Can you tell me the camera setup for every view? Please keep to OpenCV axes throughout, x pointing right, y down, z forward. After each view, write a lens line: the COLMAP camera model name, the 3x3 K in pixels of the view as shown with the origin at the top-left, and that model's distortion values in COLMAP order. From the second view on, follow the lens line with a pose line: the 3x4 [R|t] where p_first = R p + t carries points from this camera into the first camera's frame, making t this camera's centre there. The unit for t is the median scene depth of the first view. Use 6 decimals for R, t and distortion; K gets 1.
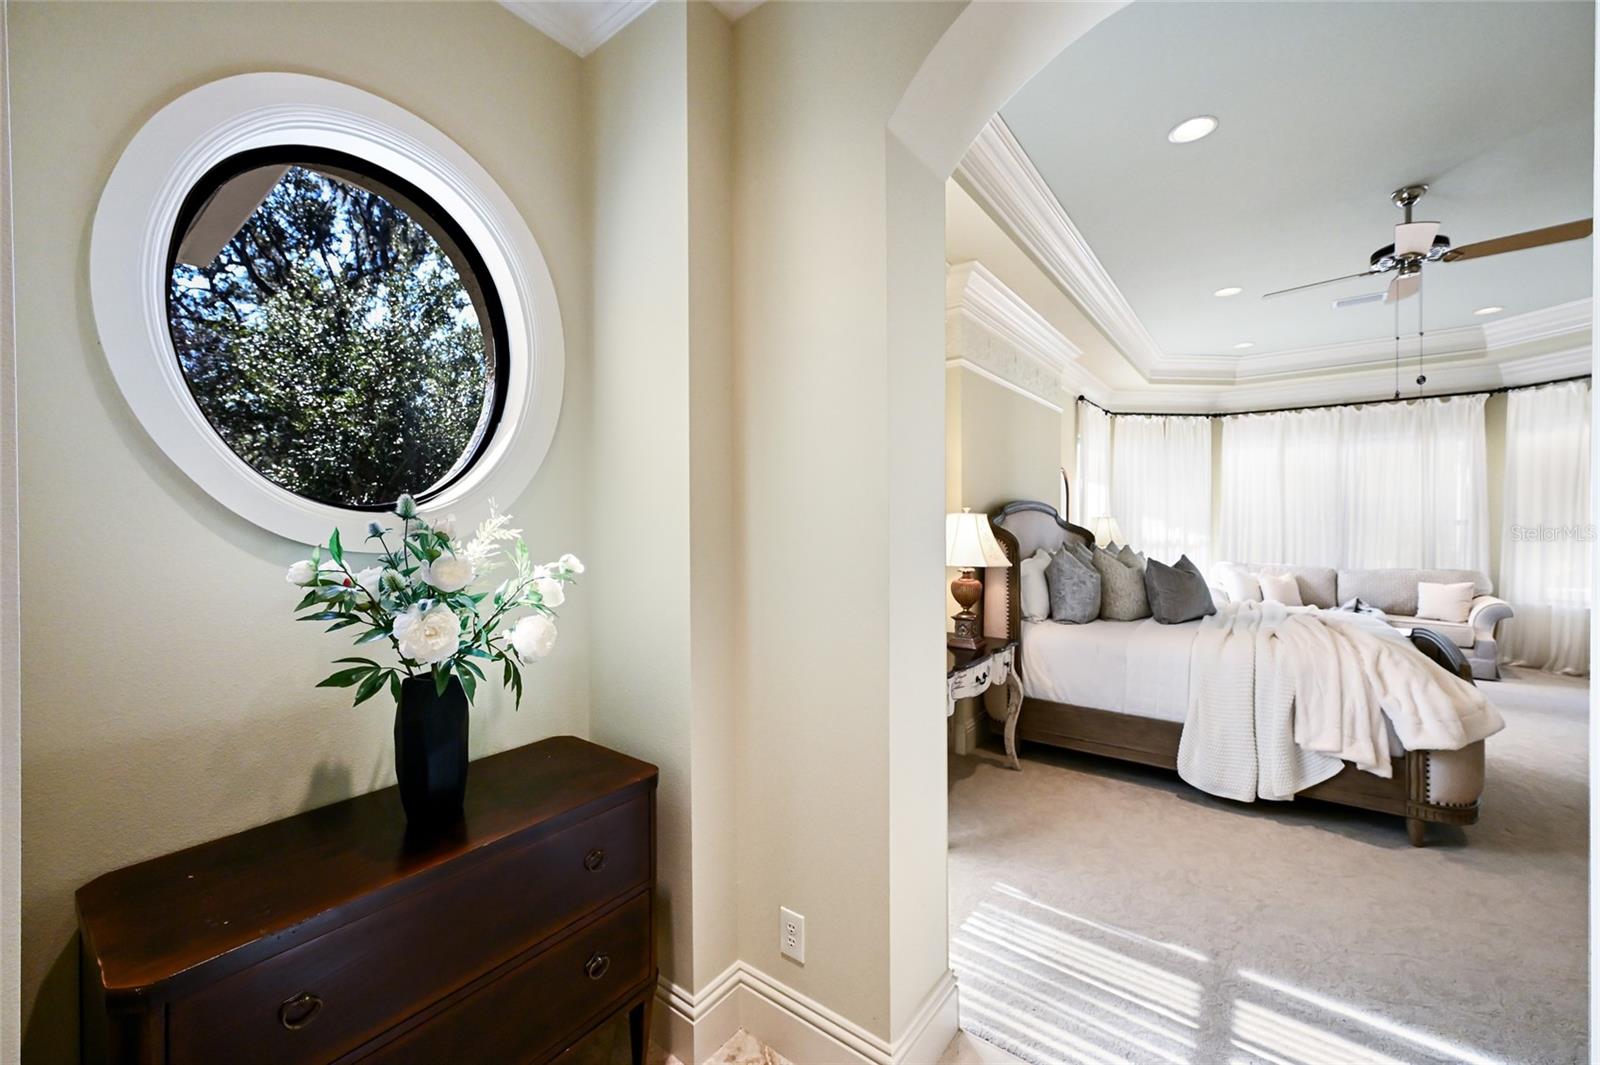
lens RADIAL K [[625.3, 0, 799.3], [0, 625.3, 531.5], [0, 0, 1]] dist [-0.001666, -0.000347]
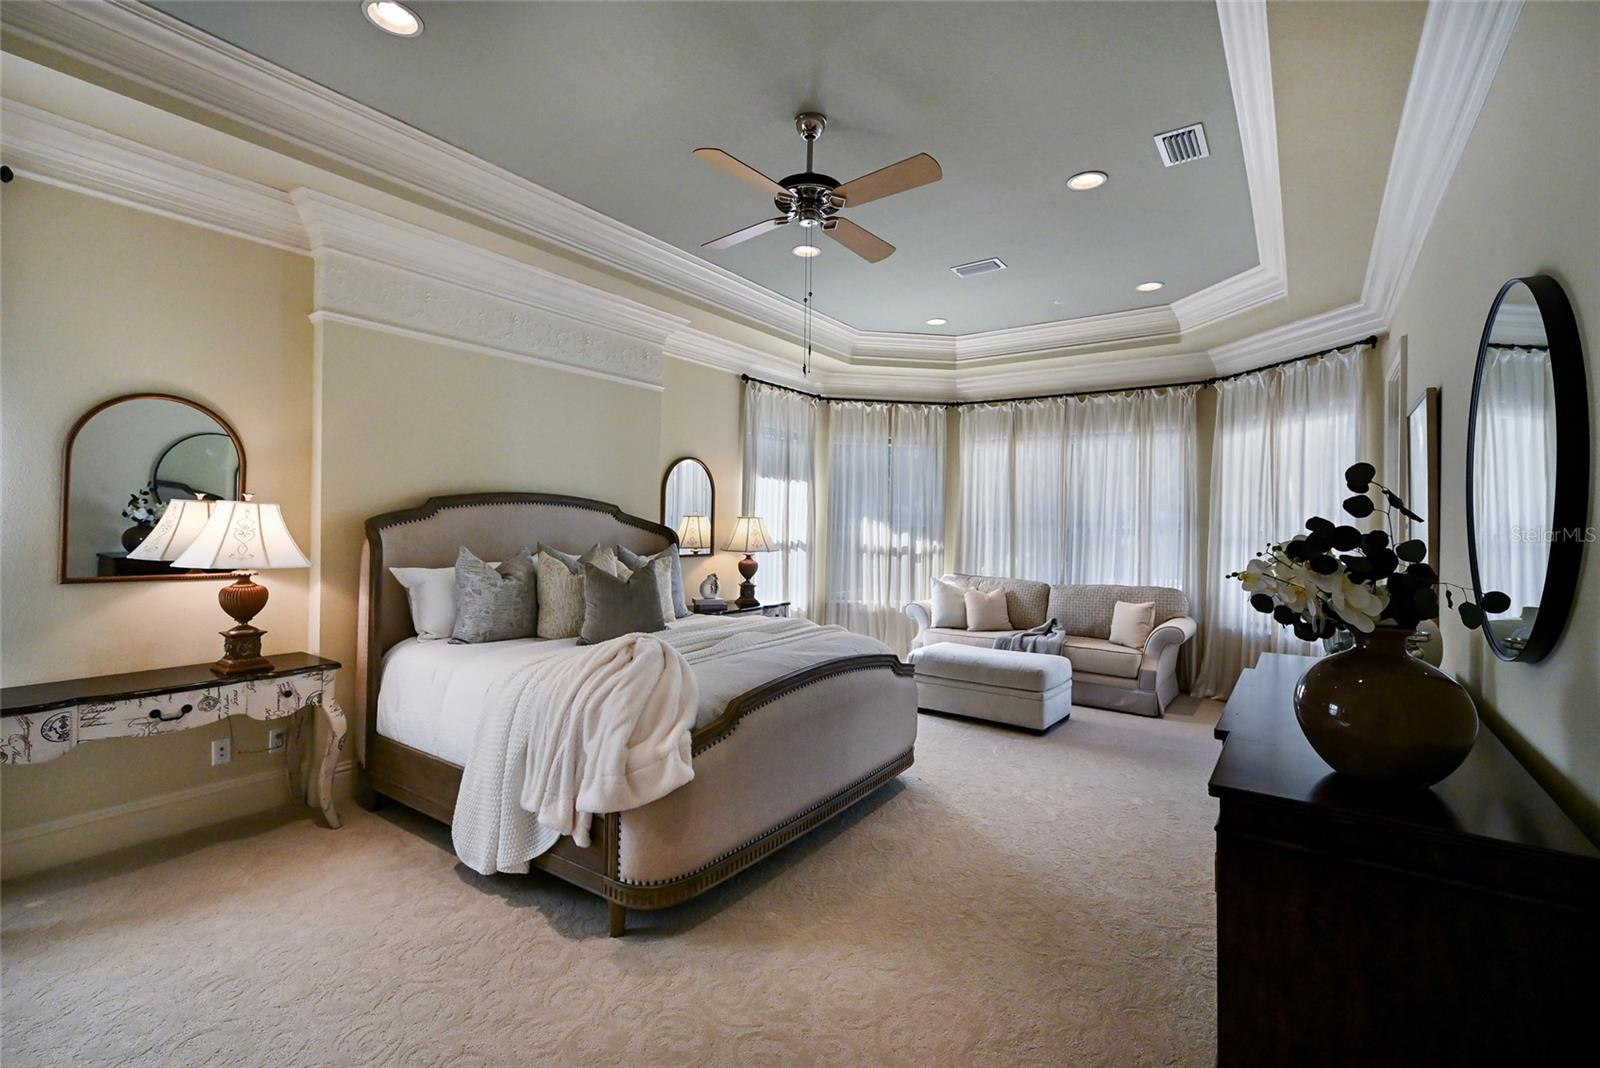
lens RADIAL K [[700.8, 0, 801.2], [0, 700.8, 525.7], [0, 0, 1]] dist [0.005206, 0.000261]
pose [[0.999021, 0.021076, 0.038907, 0.521014], [-0.020575, 0.999701, -0.013224, -0.000747], [-0.039174, 0.012411, 0.999155, 0.046610]]
